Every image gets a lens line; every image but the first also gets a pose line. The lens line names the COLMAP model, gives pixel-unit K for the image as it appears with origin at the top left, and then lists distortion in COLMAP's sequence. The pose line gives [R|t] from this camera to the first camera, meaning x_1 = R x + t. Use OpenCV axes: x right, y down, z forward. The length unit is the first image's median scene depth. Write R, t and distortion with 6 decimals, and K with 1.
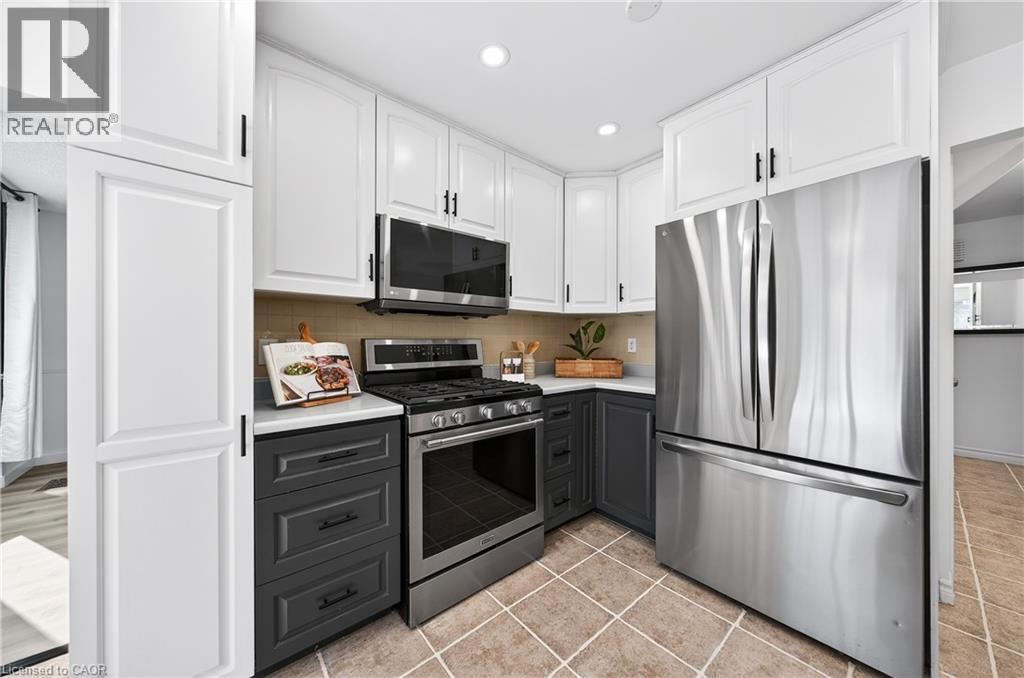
lens RADIAL K [[351.8, 0, 503.4], [0, 351.8, 340.6], [0, 0, 1]] dist [0.000937, 0.000066]
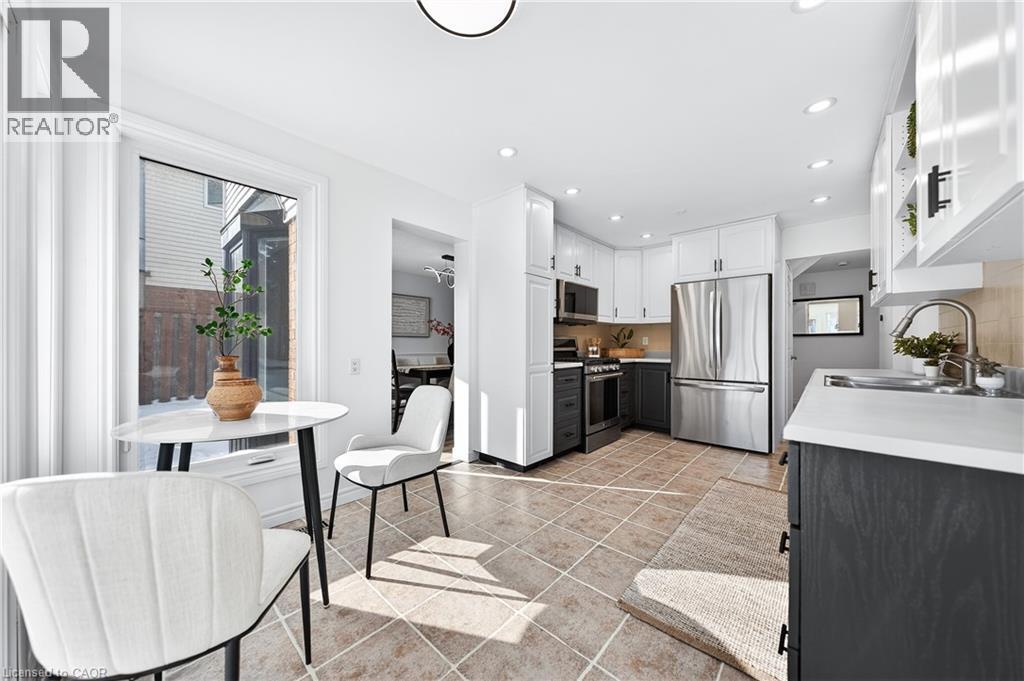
lens RADIAL K [[354.9, 0, 497.3], [0, 354.9, 344.0], [0, 0, 1]] dist [0.000665, 0.000004]
pose [[0.991700, 0.002740, 0.128545, -1.031526], [-0.002961, 0.999994, 0.001534, 0.046642], [-0.128540, -0.001902, 0.991702, -1.178854]]
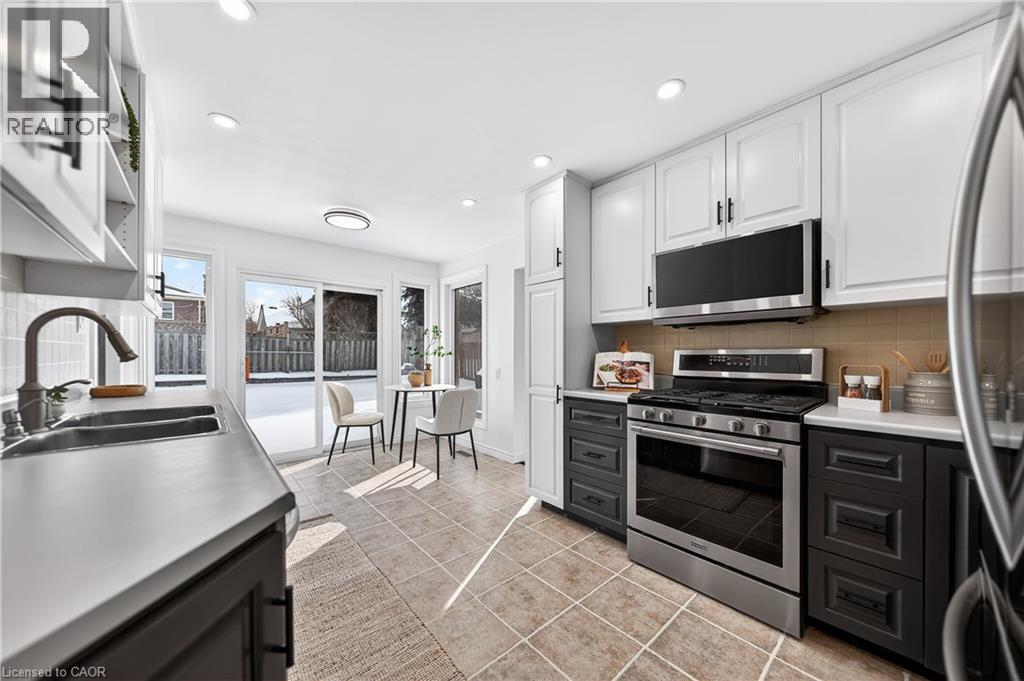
lens RADIAL K [[352.0, 0, 510.9], [0, 352.0, 356.4], [0, 0, 1]] dist [-0.000124, -0.000010]
pose [[0.026522, 0.002608, -0.999645, 0.956379], [-0.004687, 0.999986, 0.002484, 0.021229], [0.999637, 0.004619, 0.026533, 0.431117]]
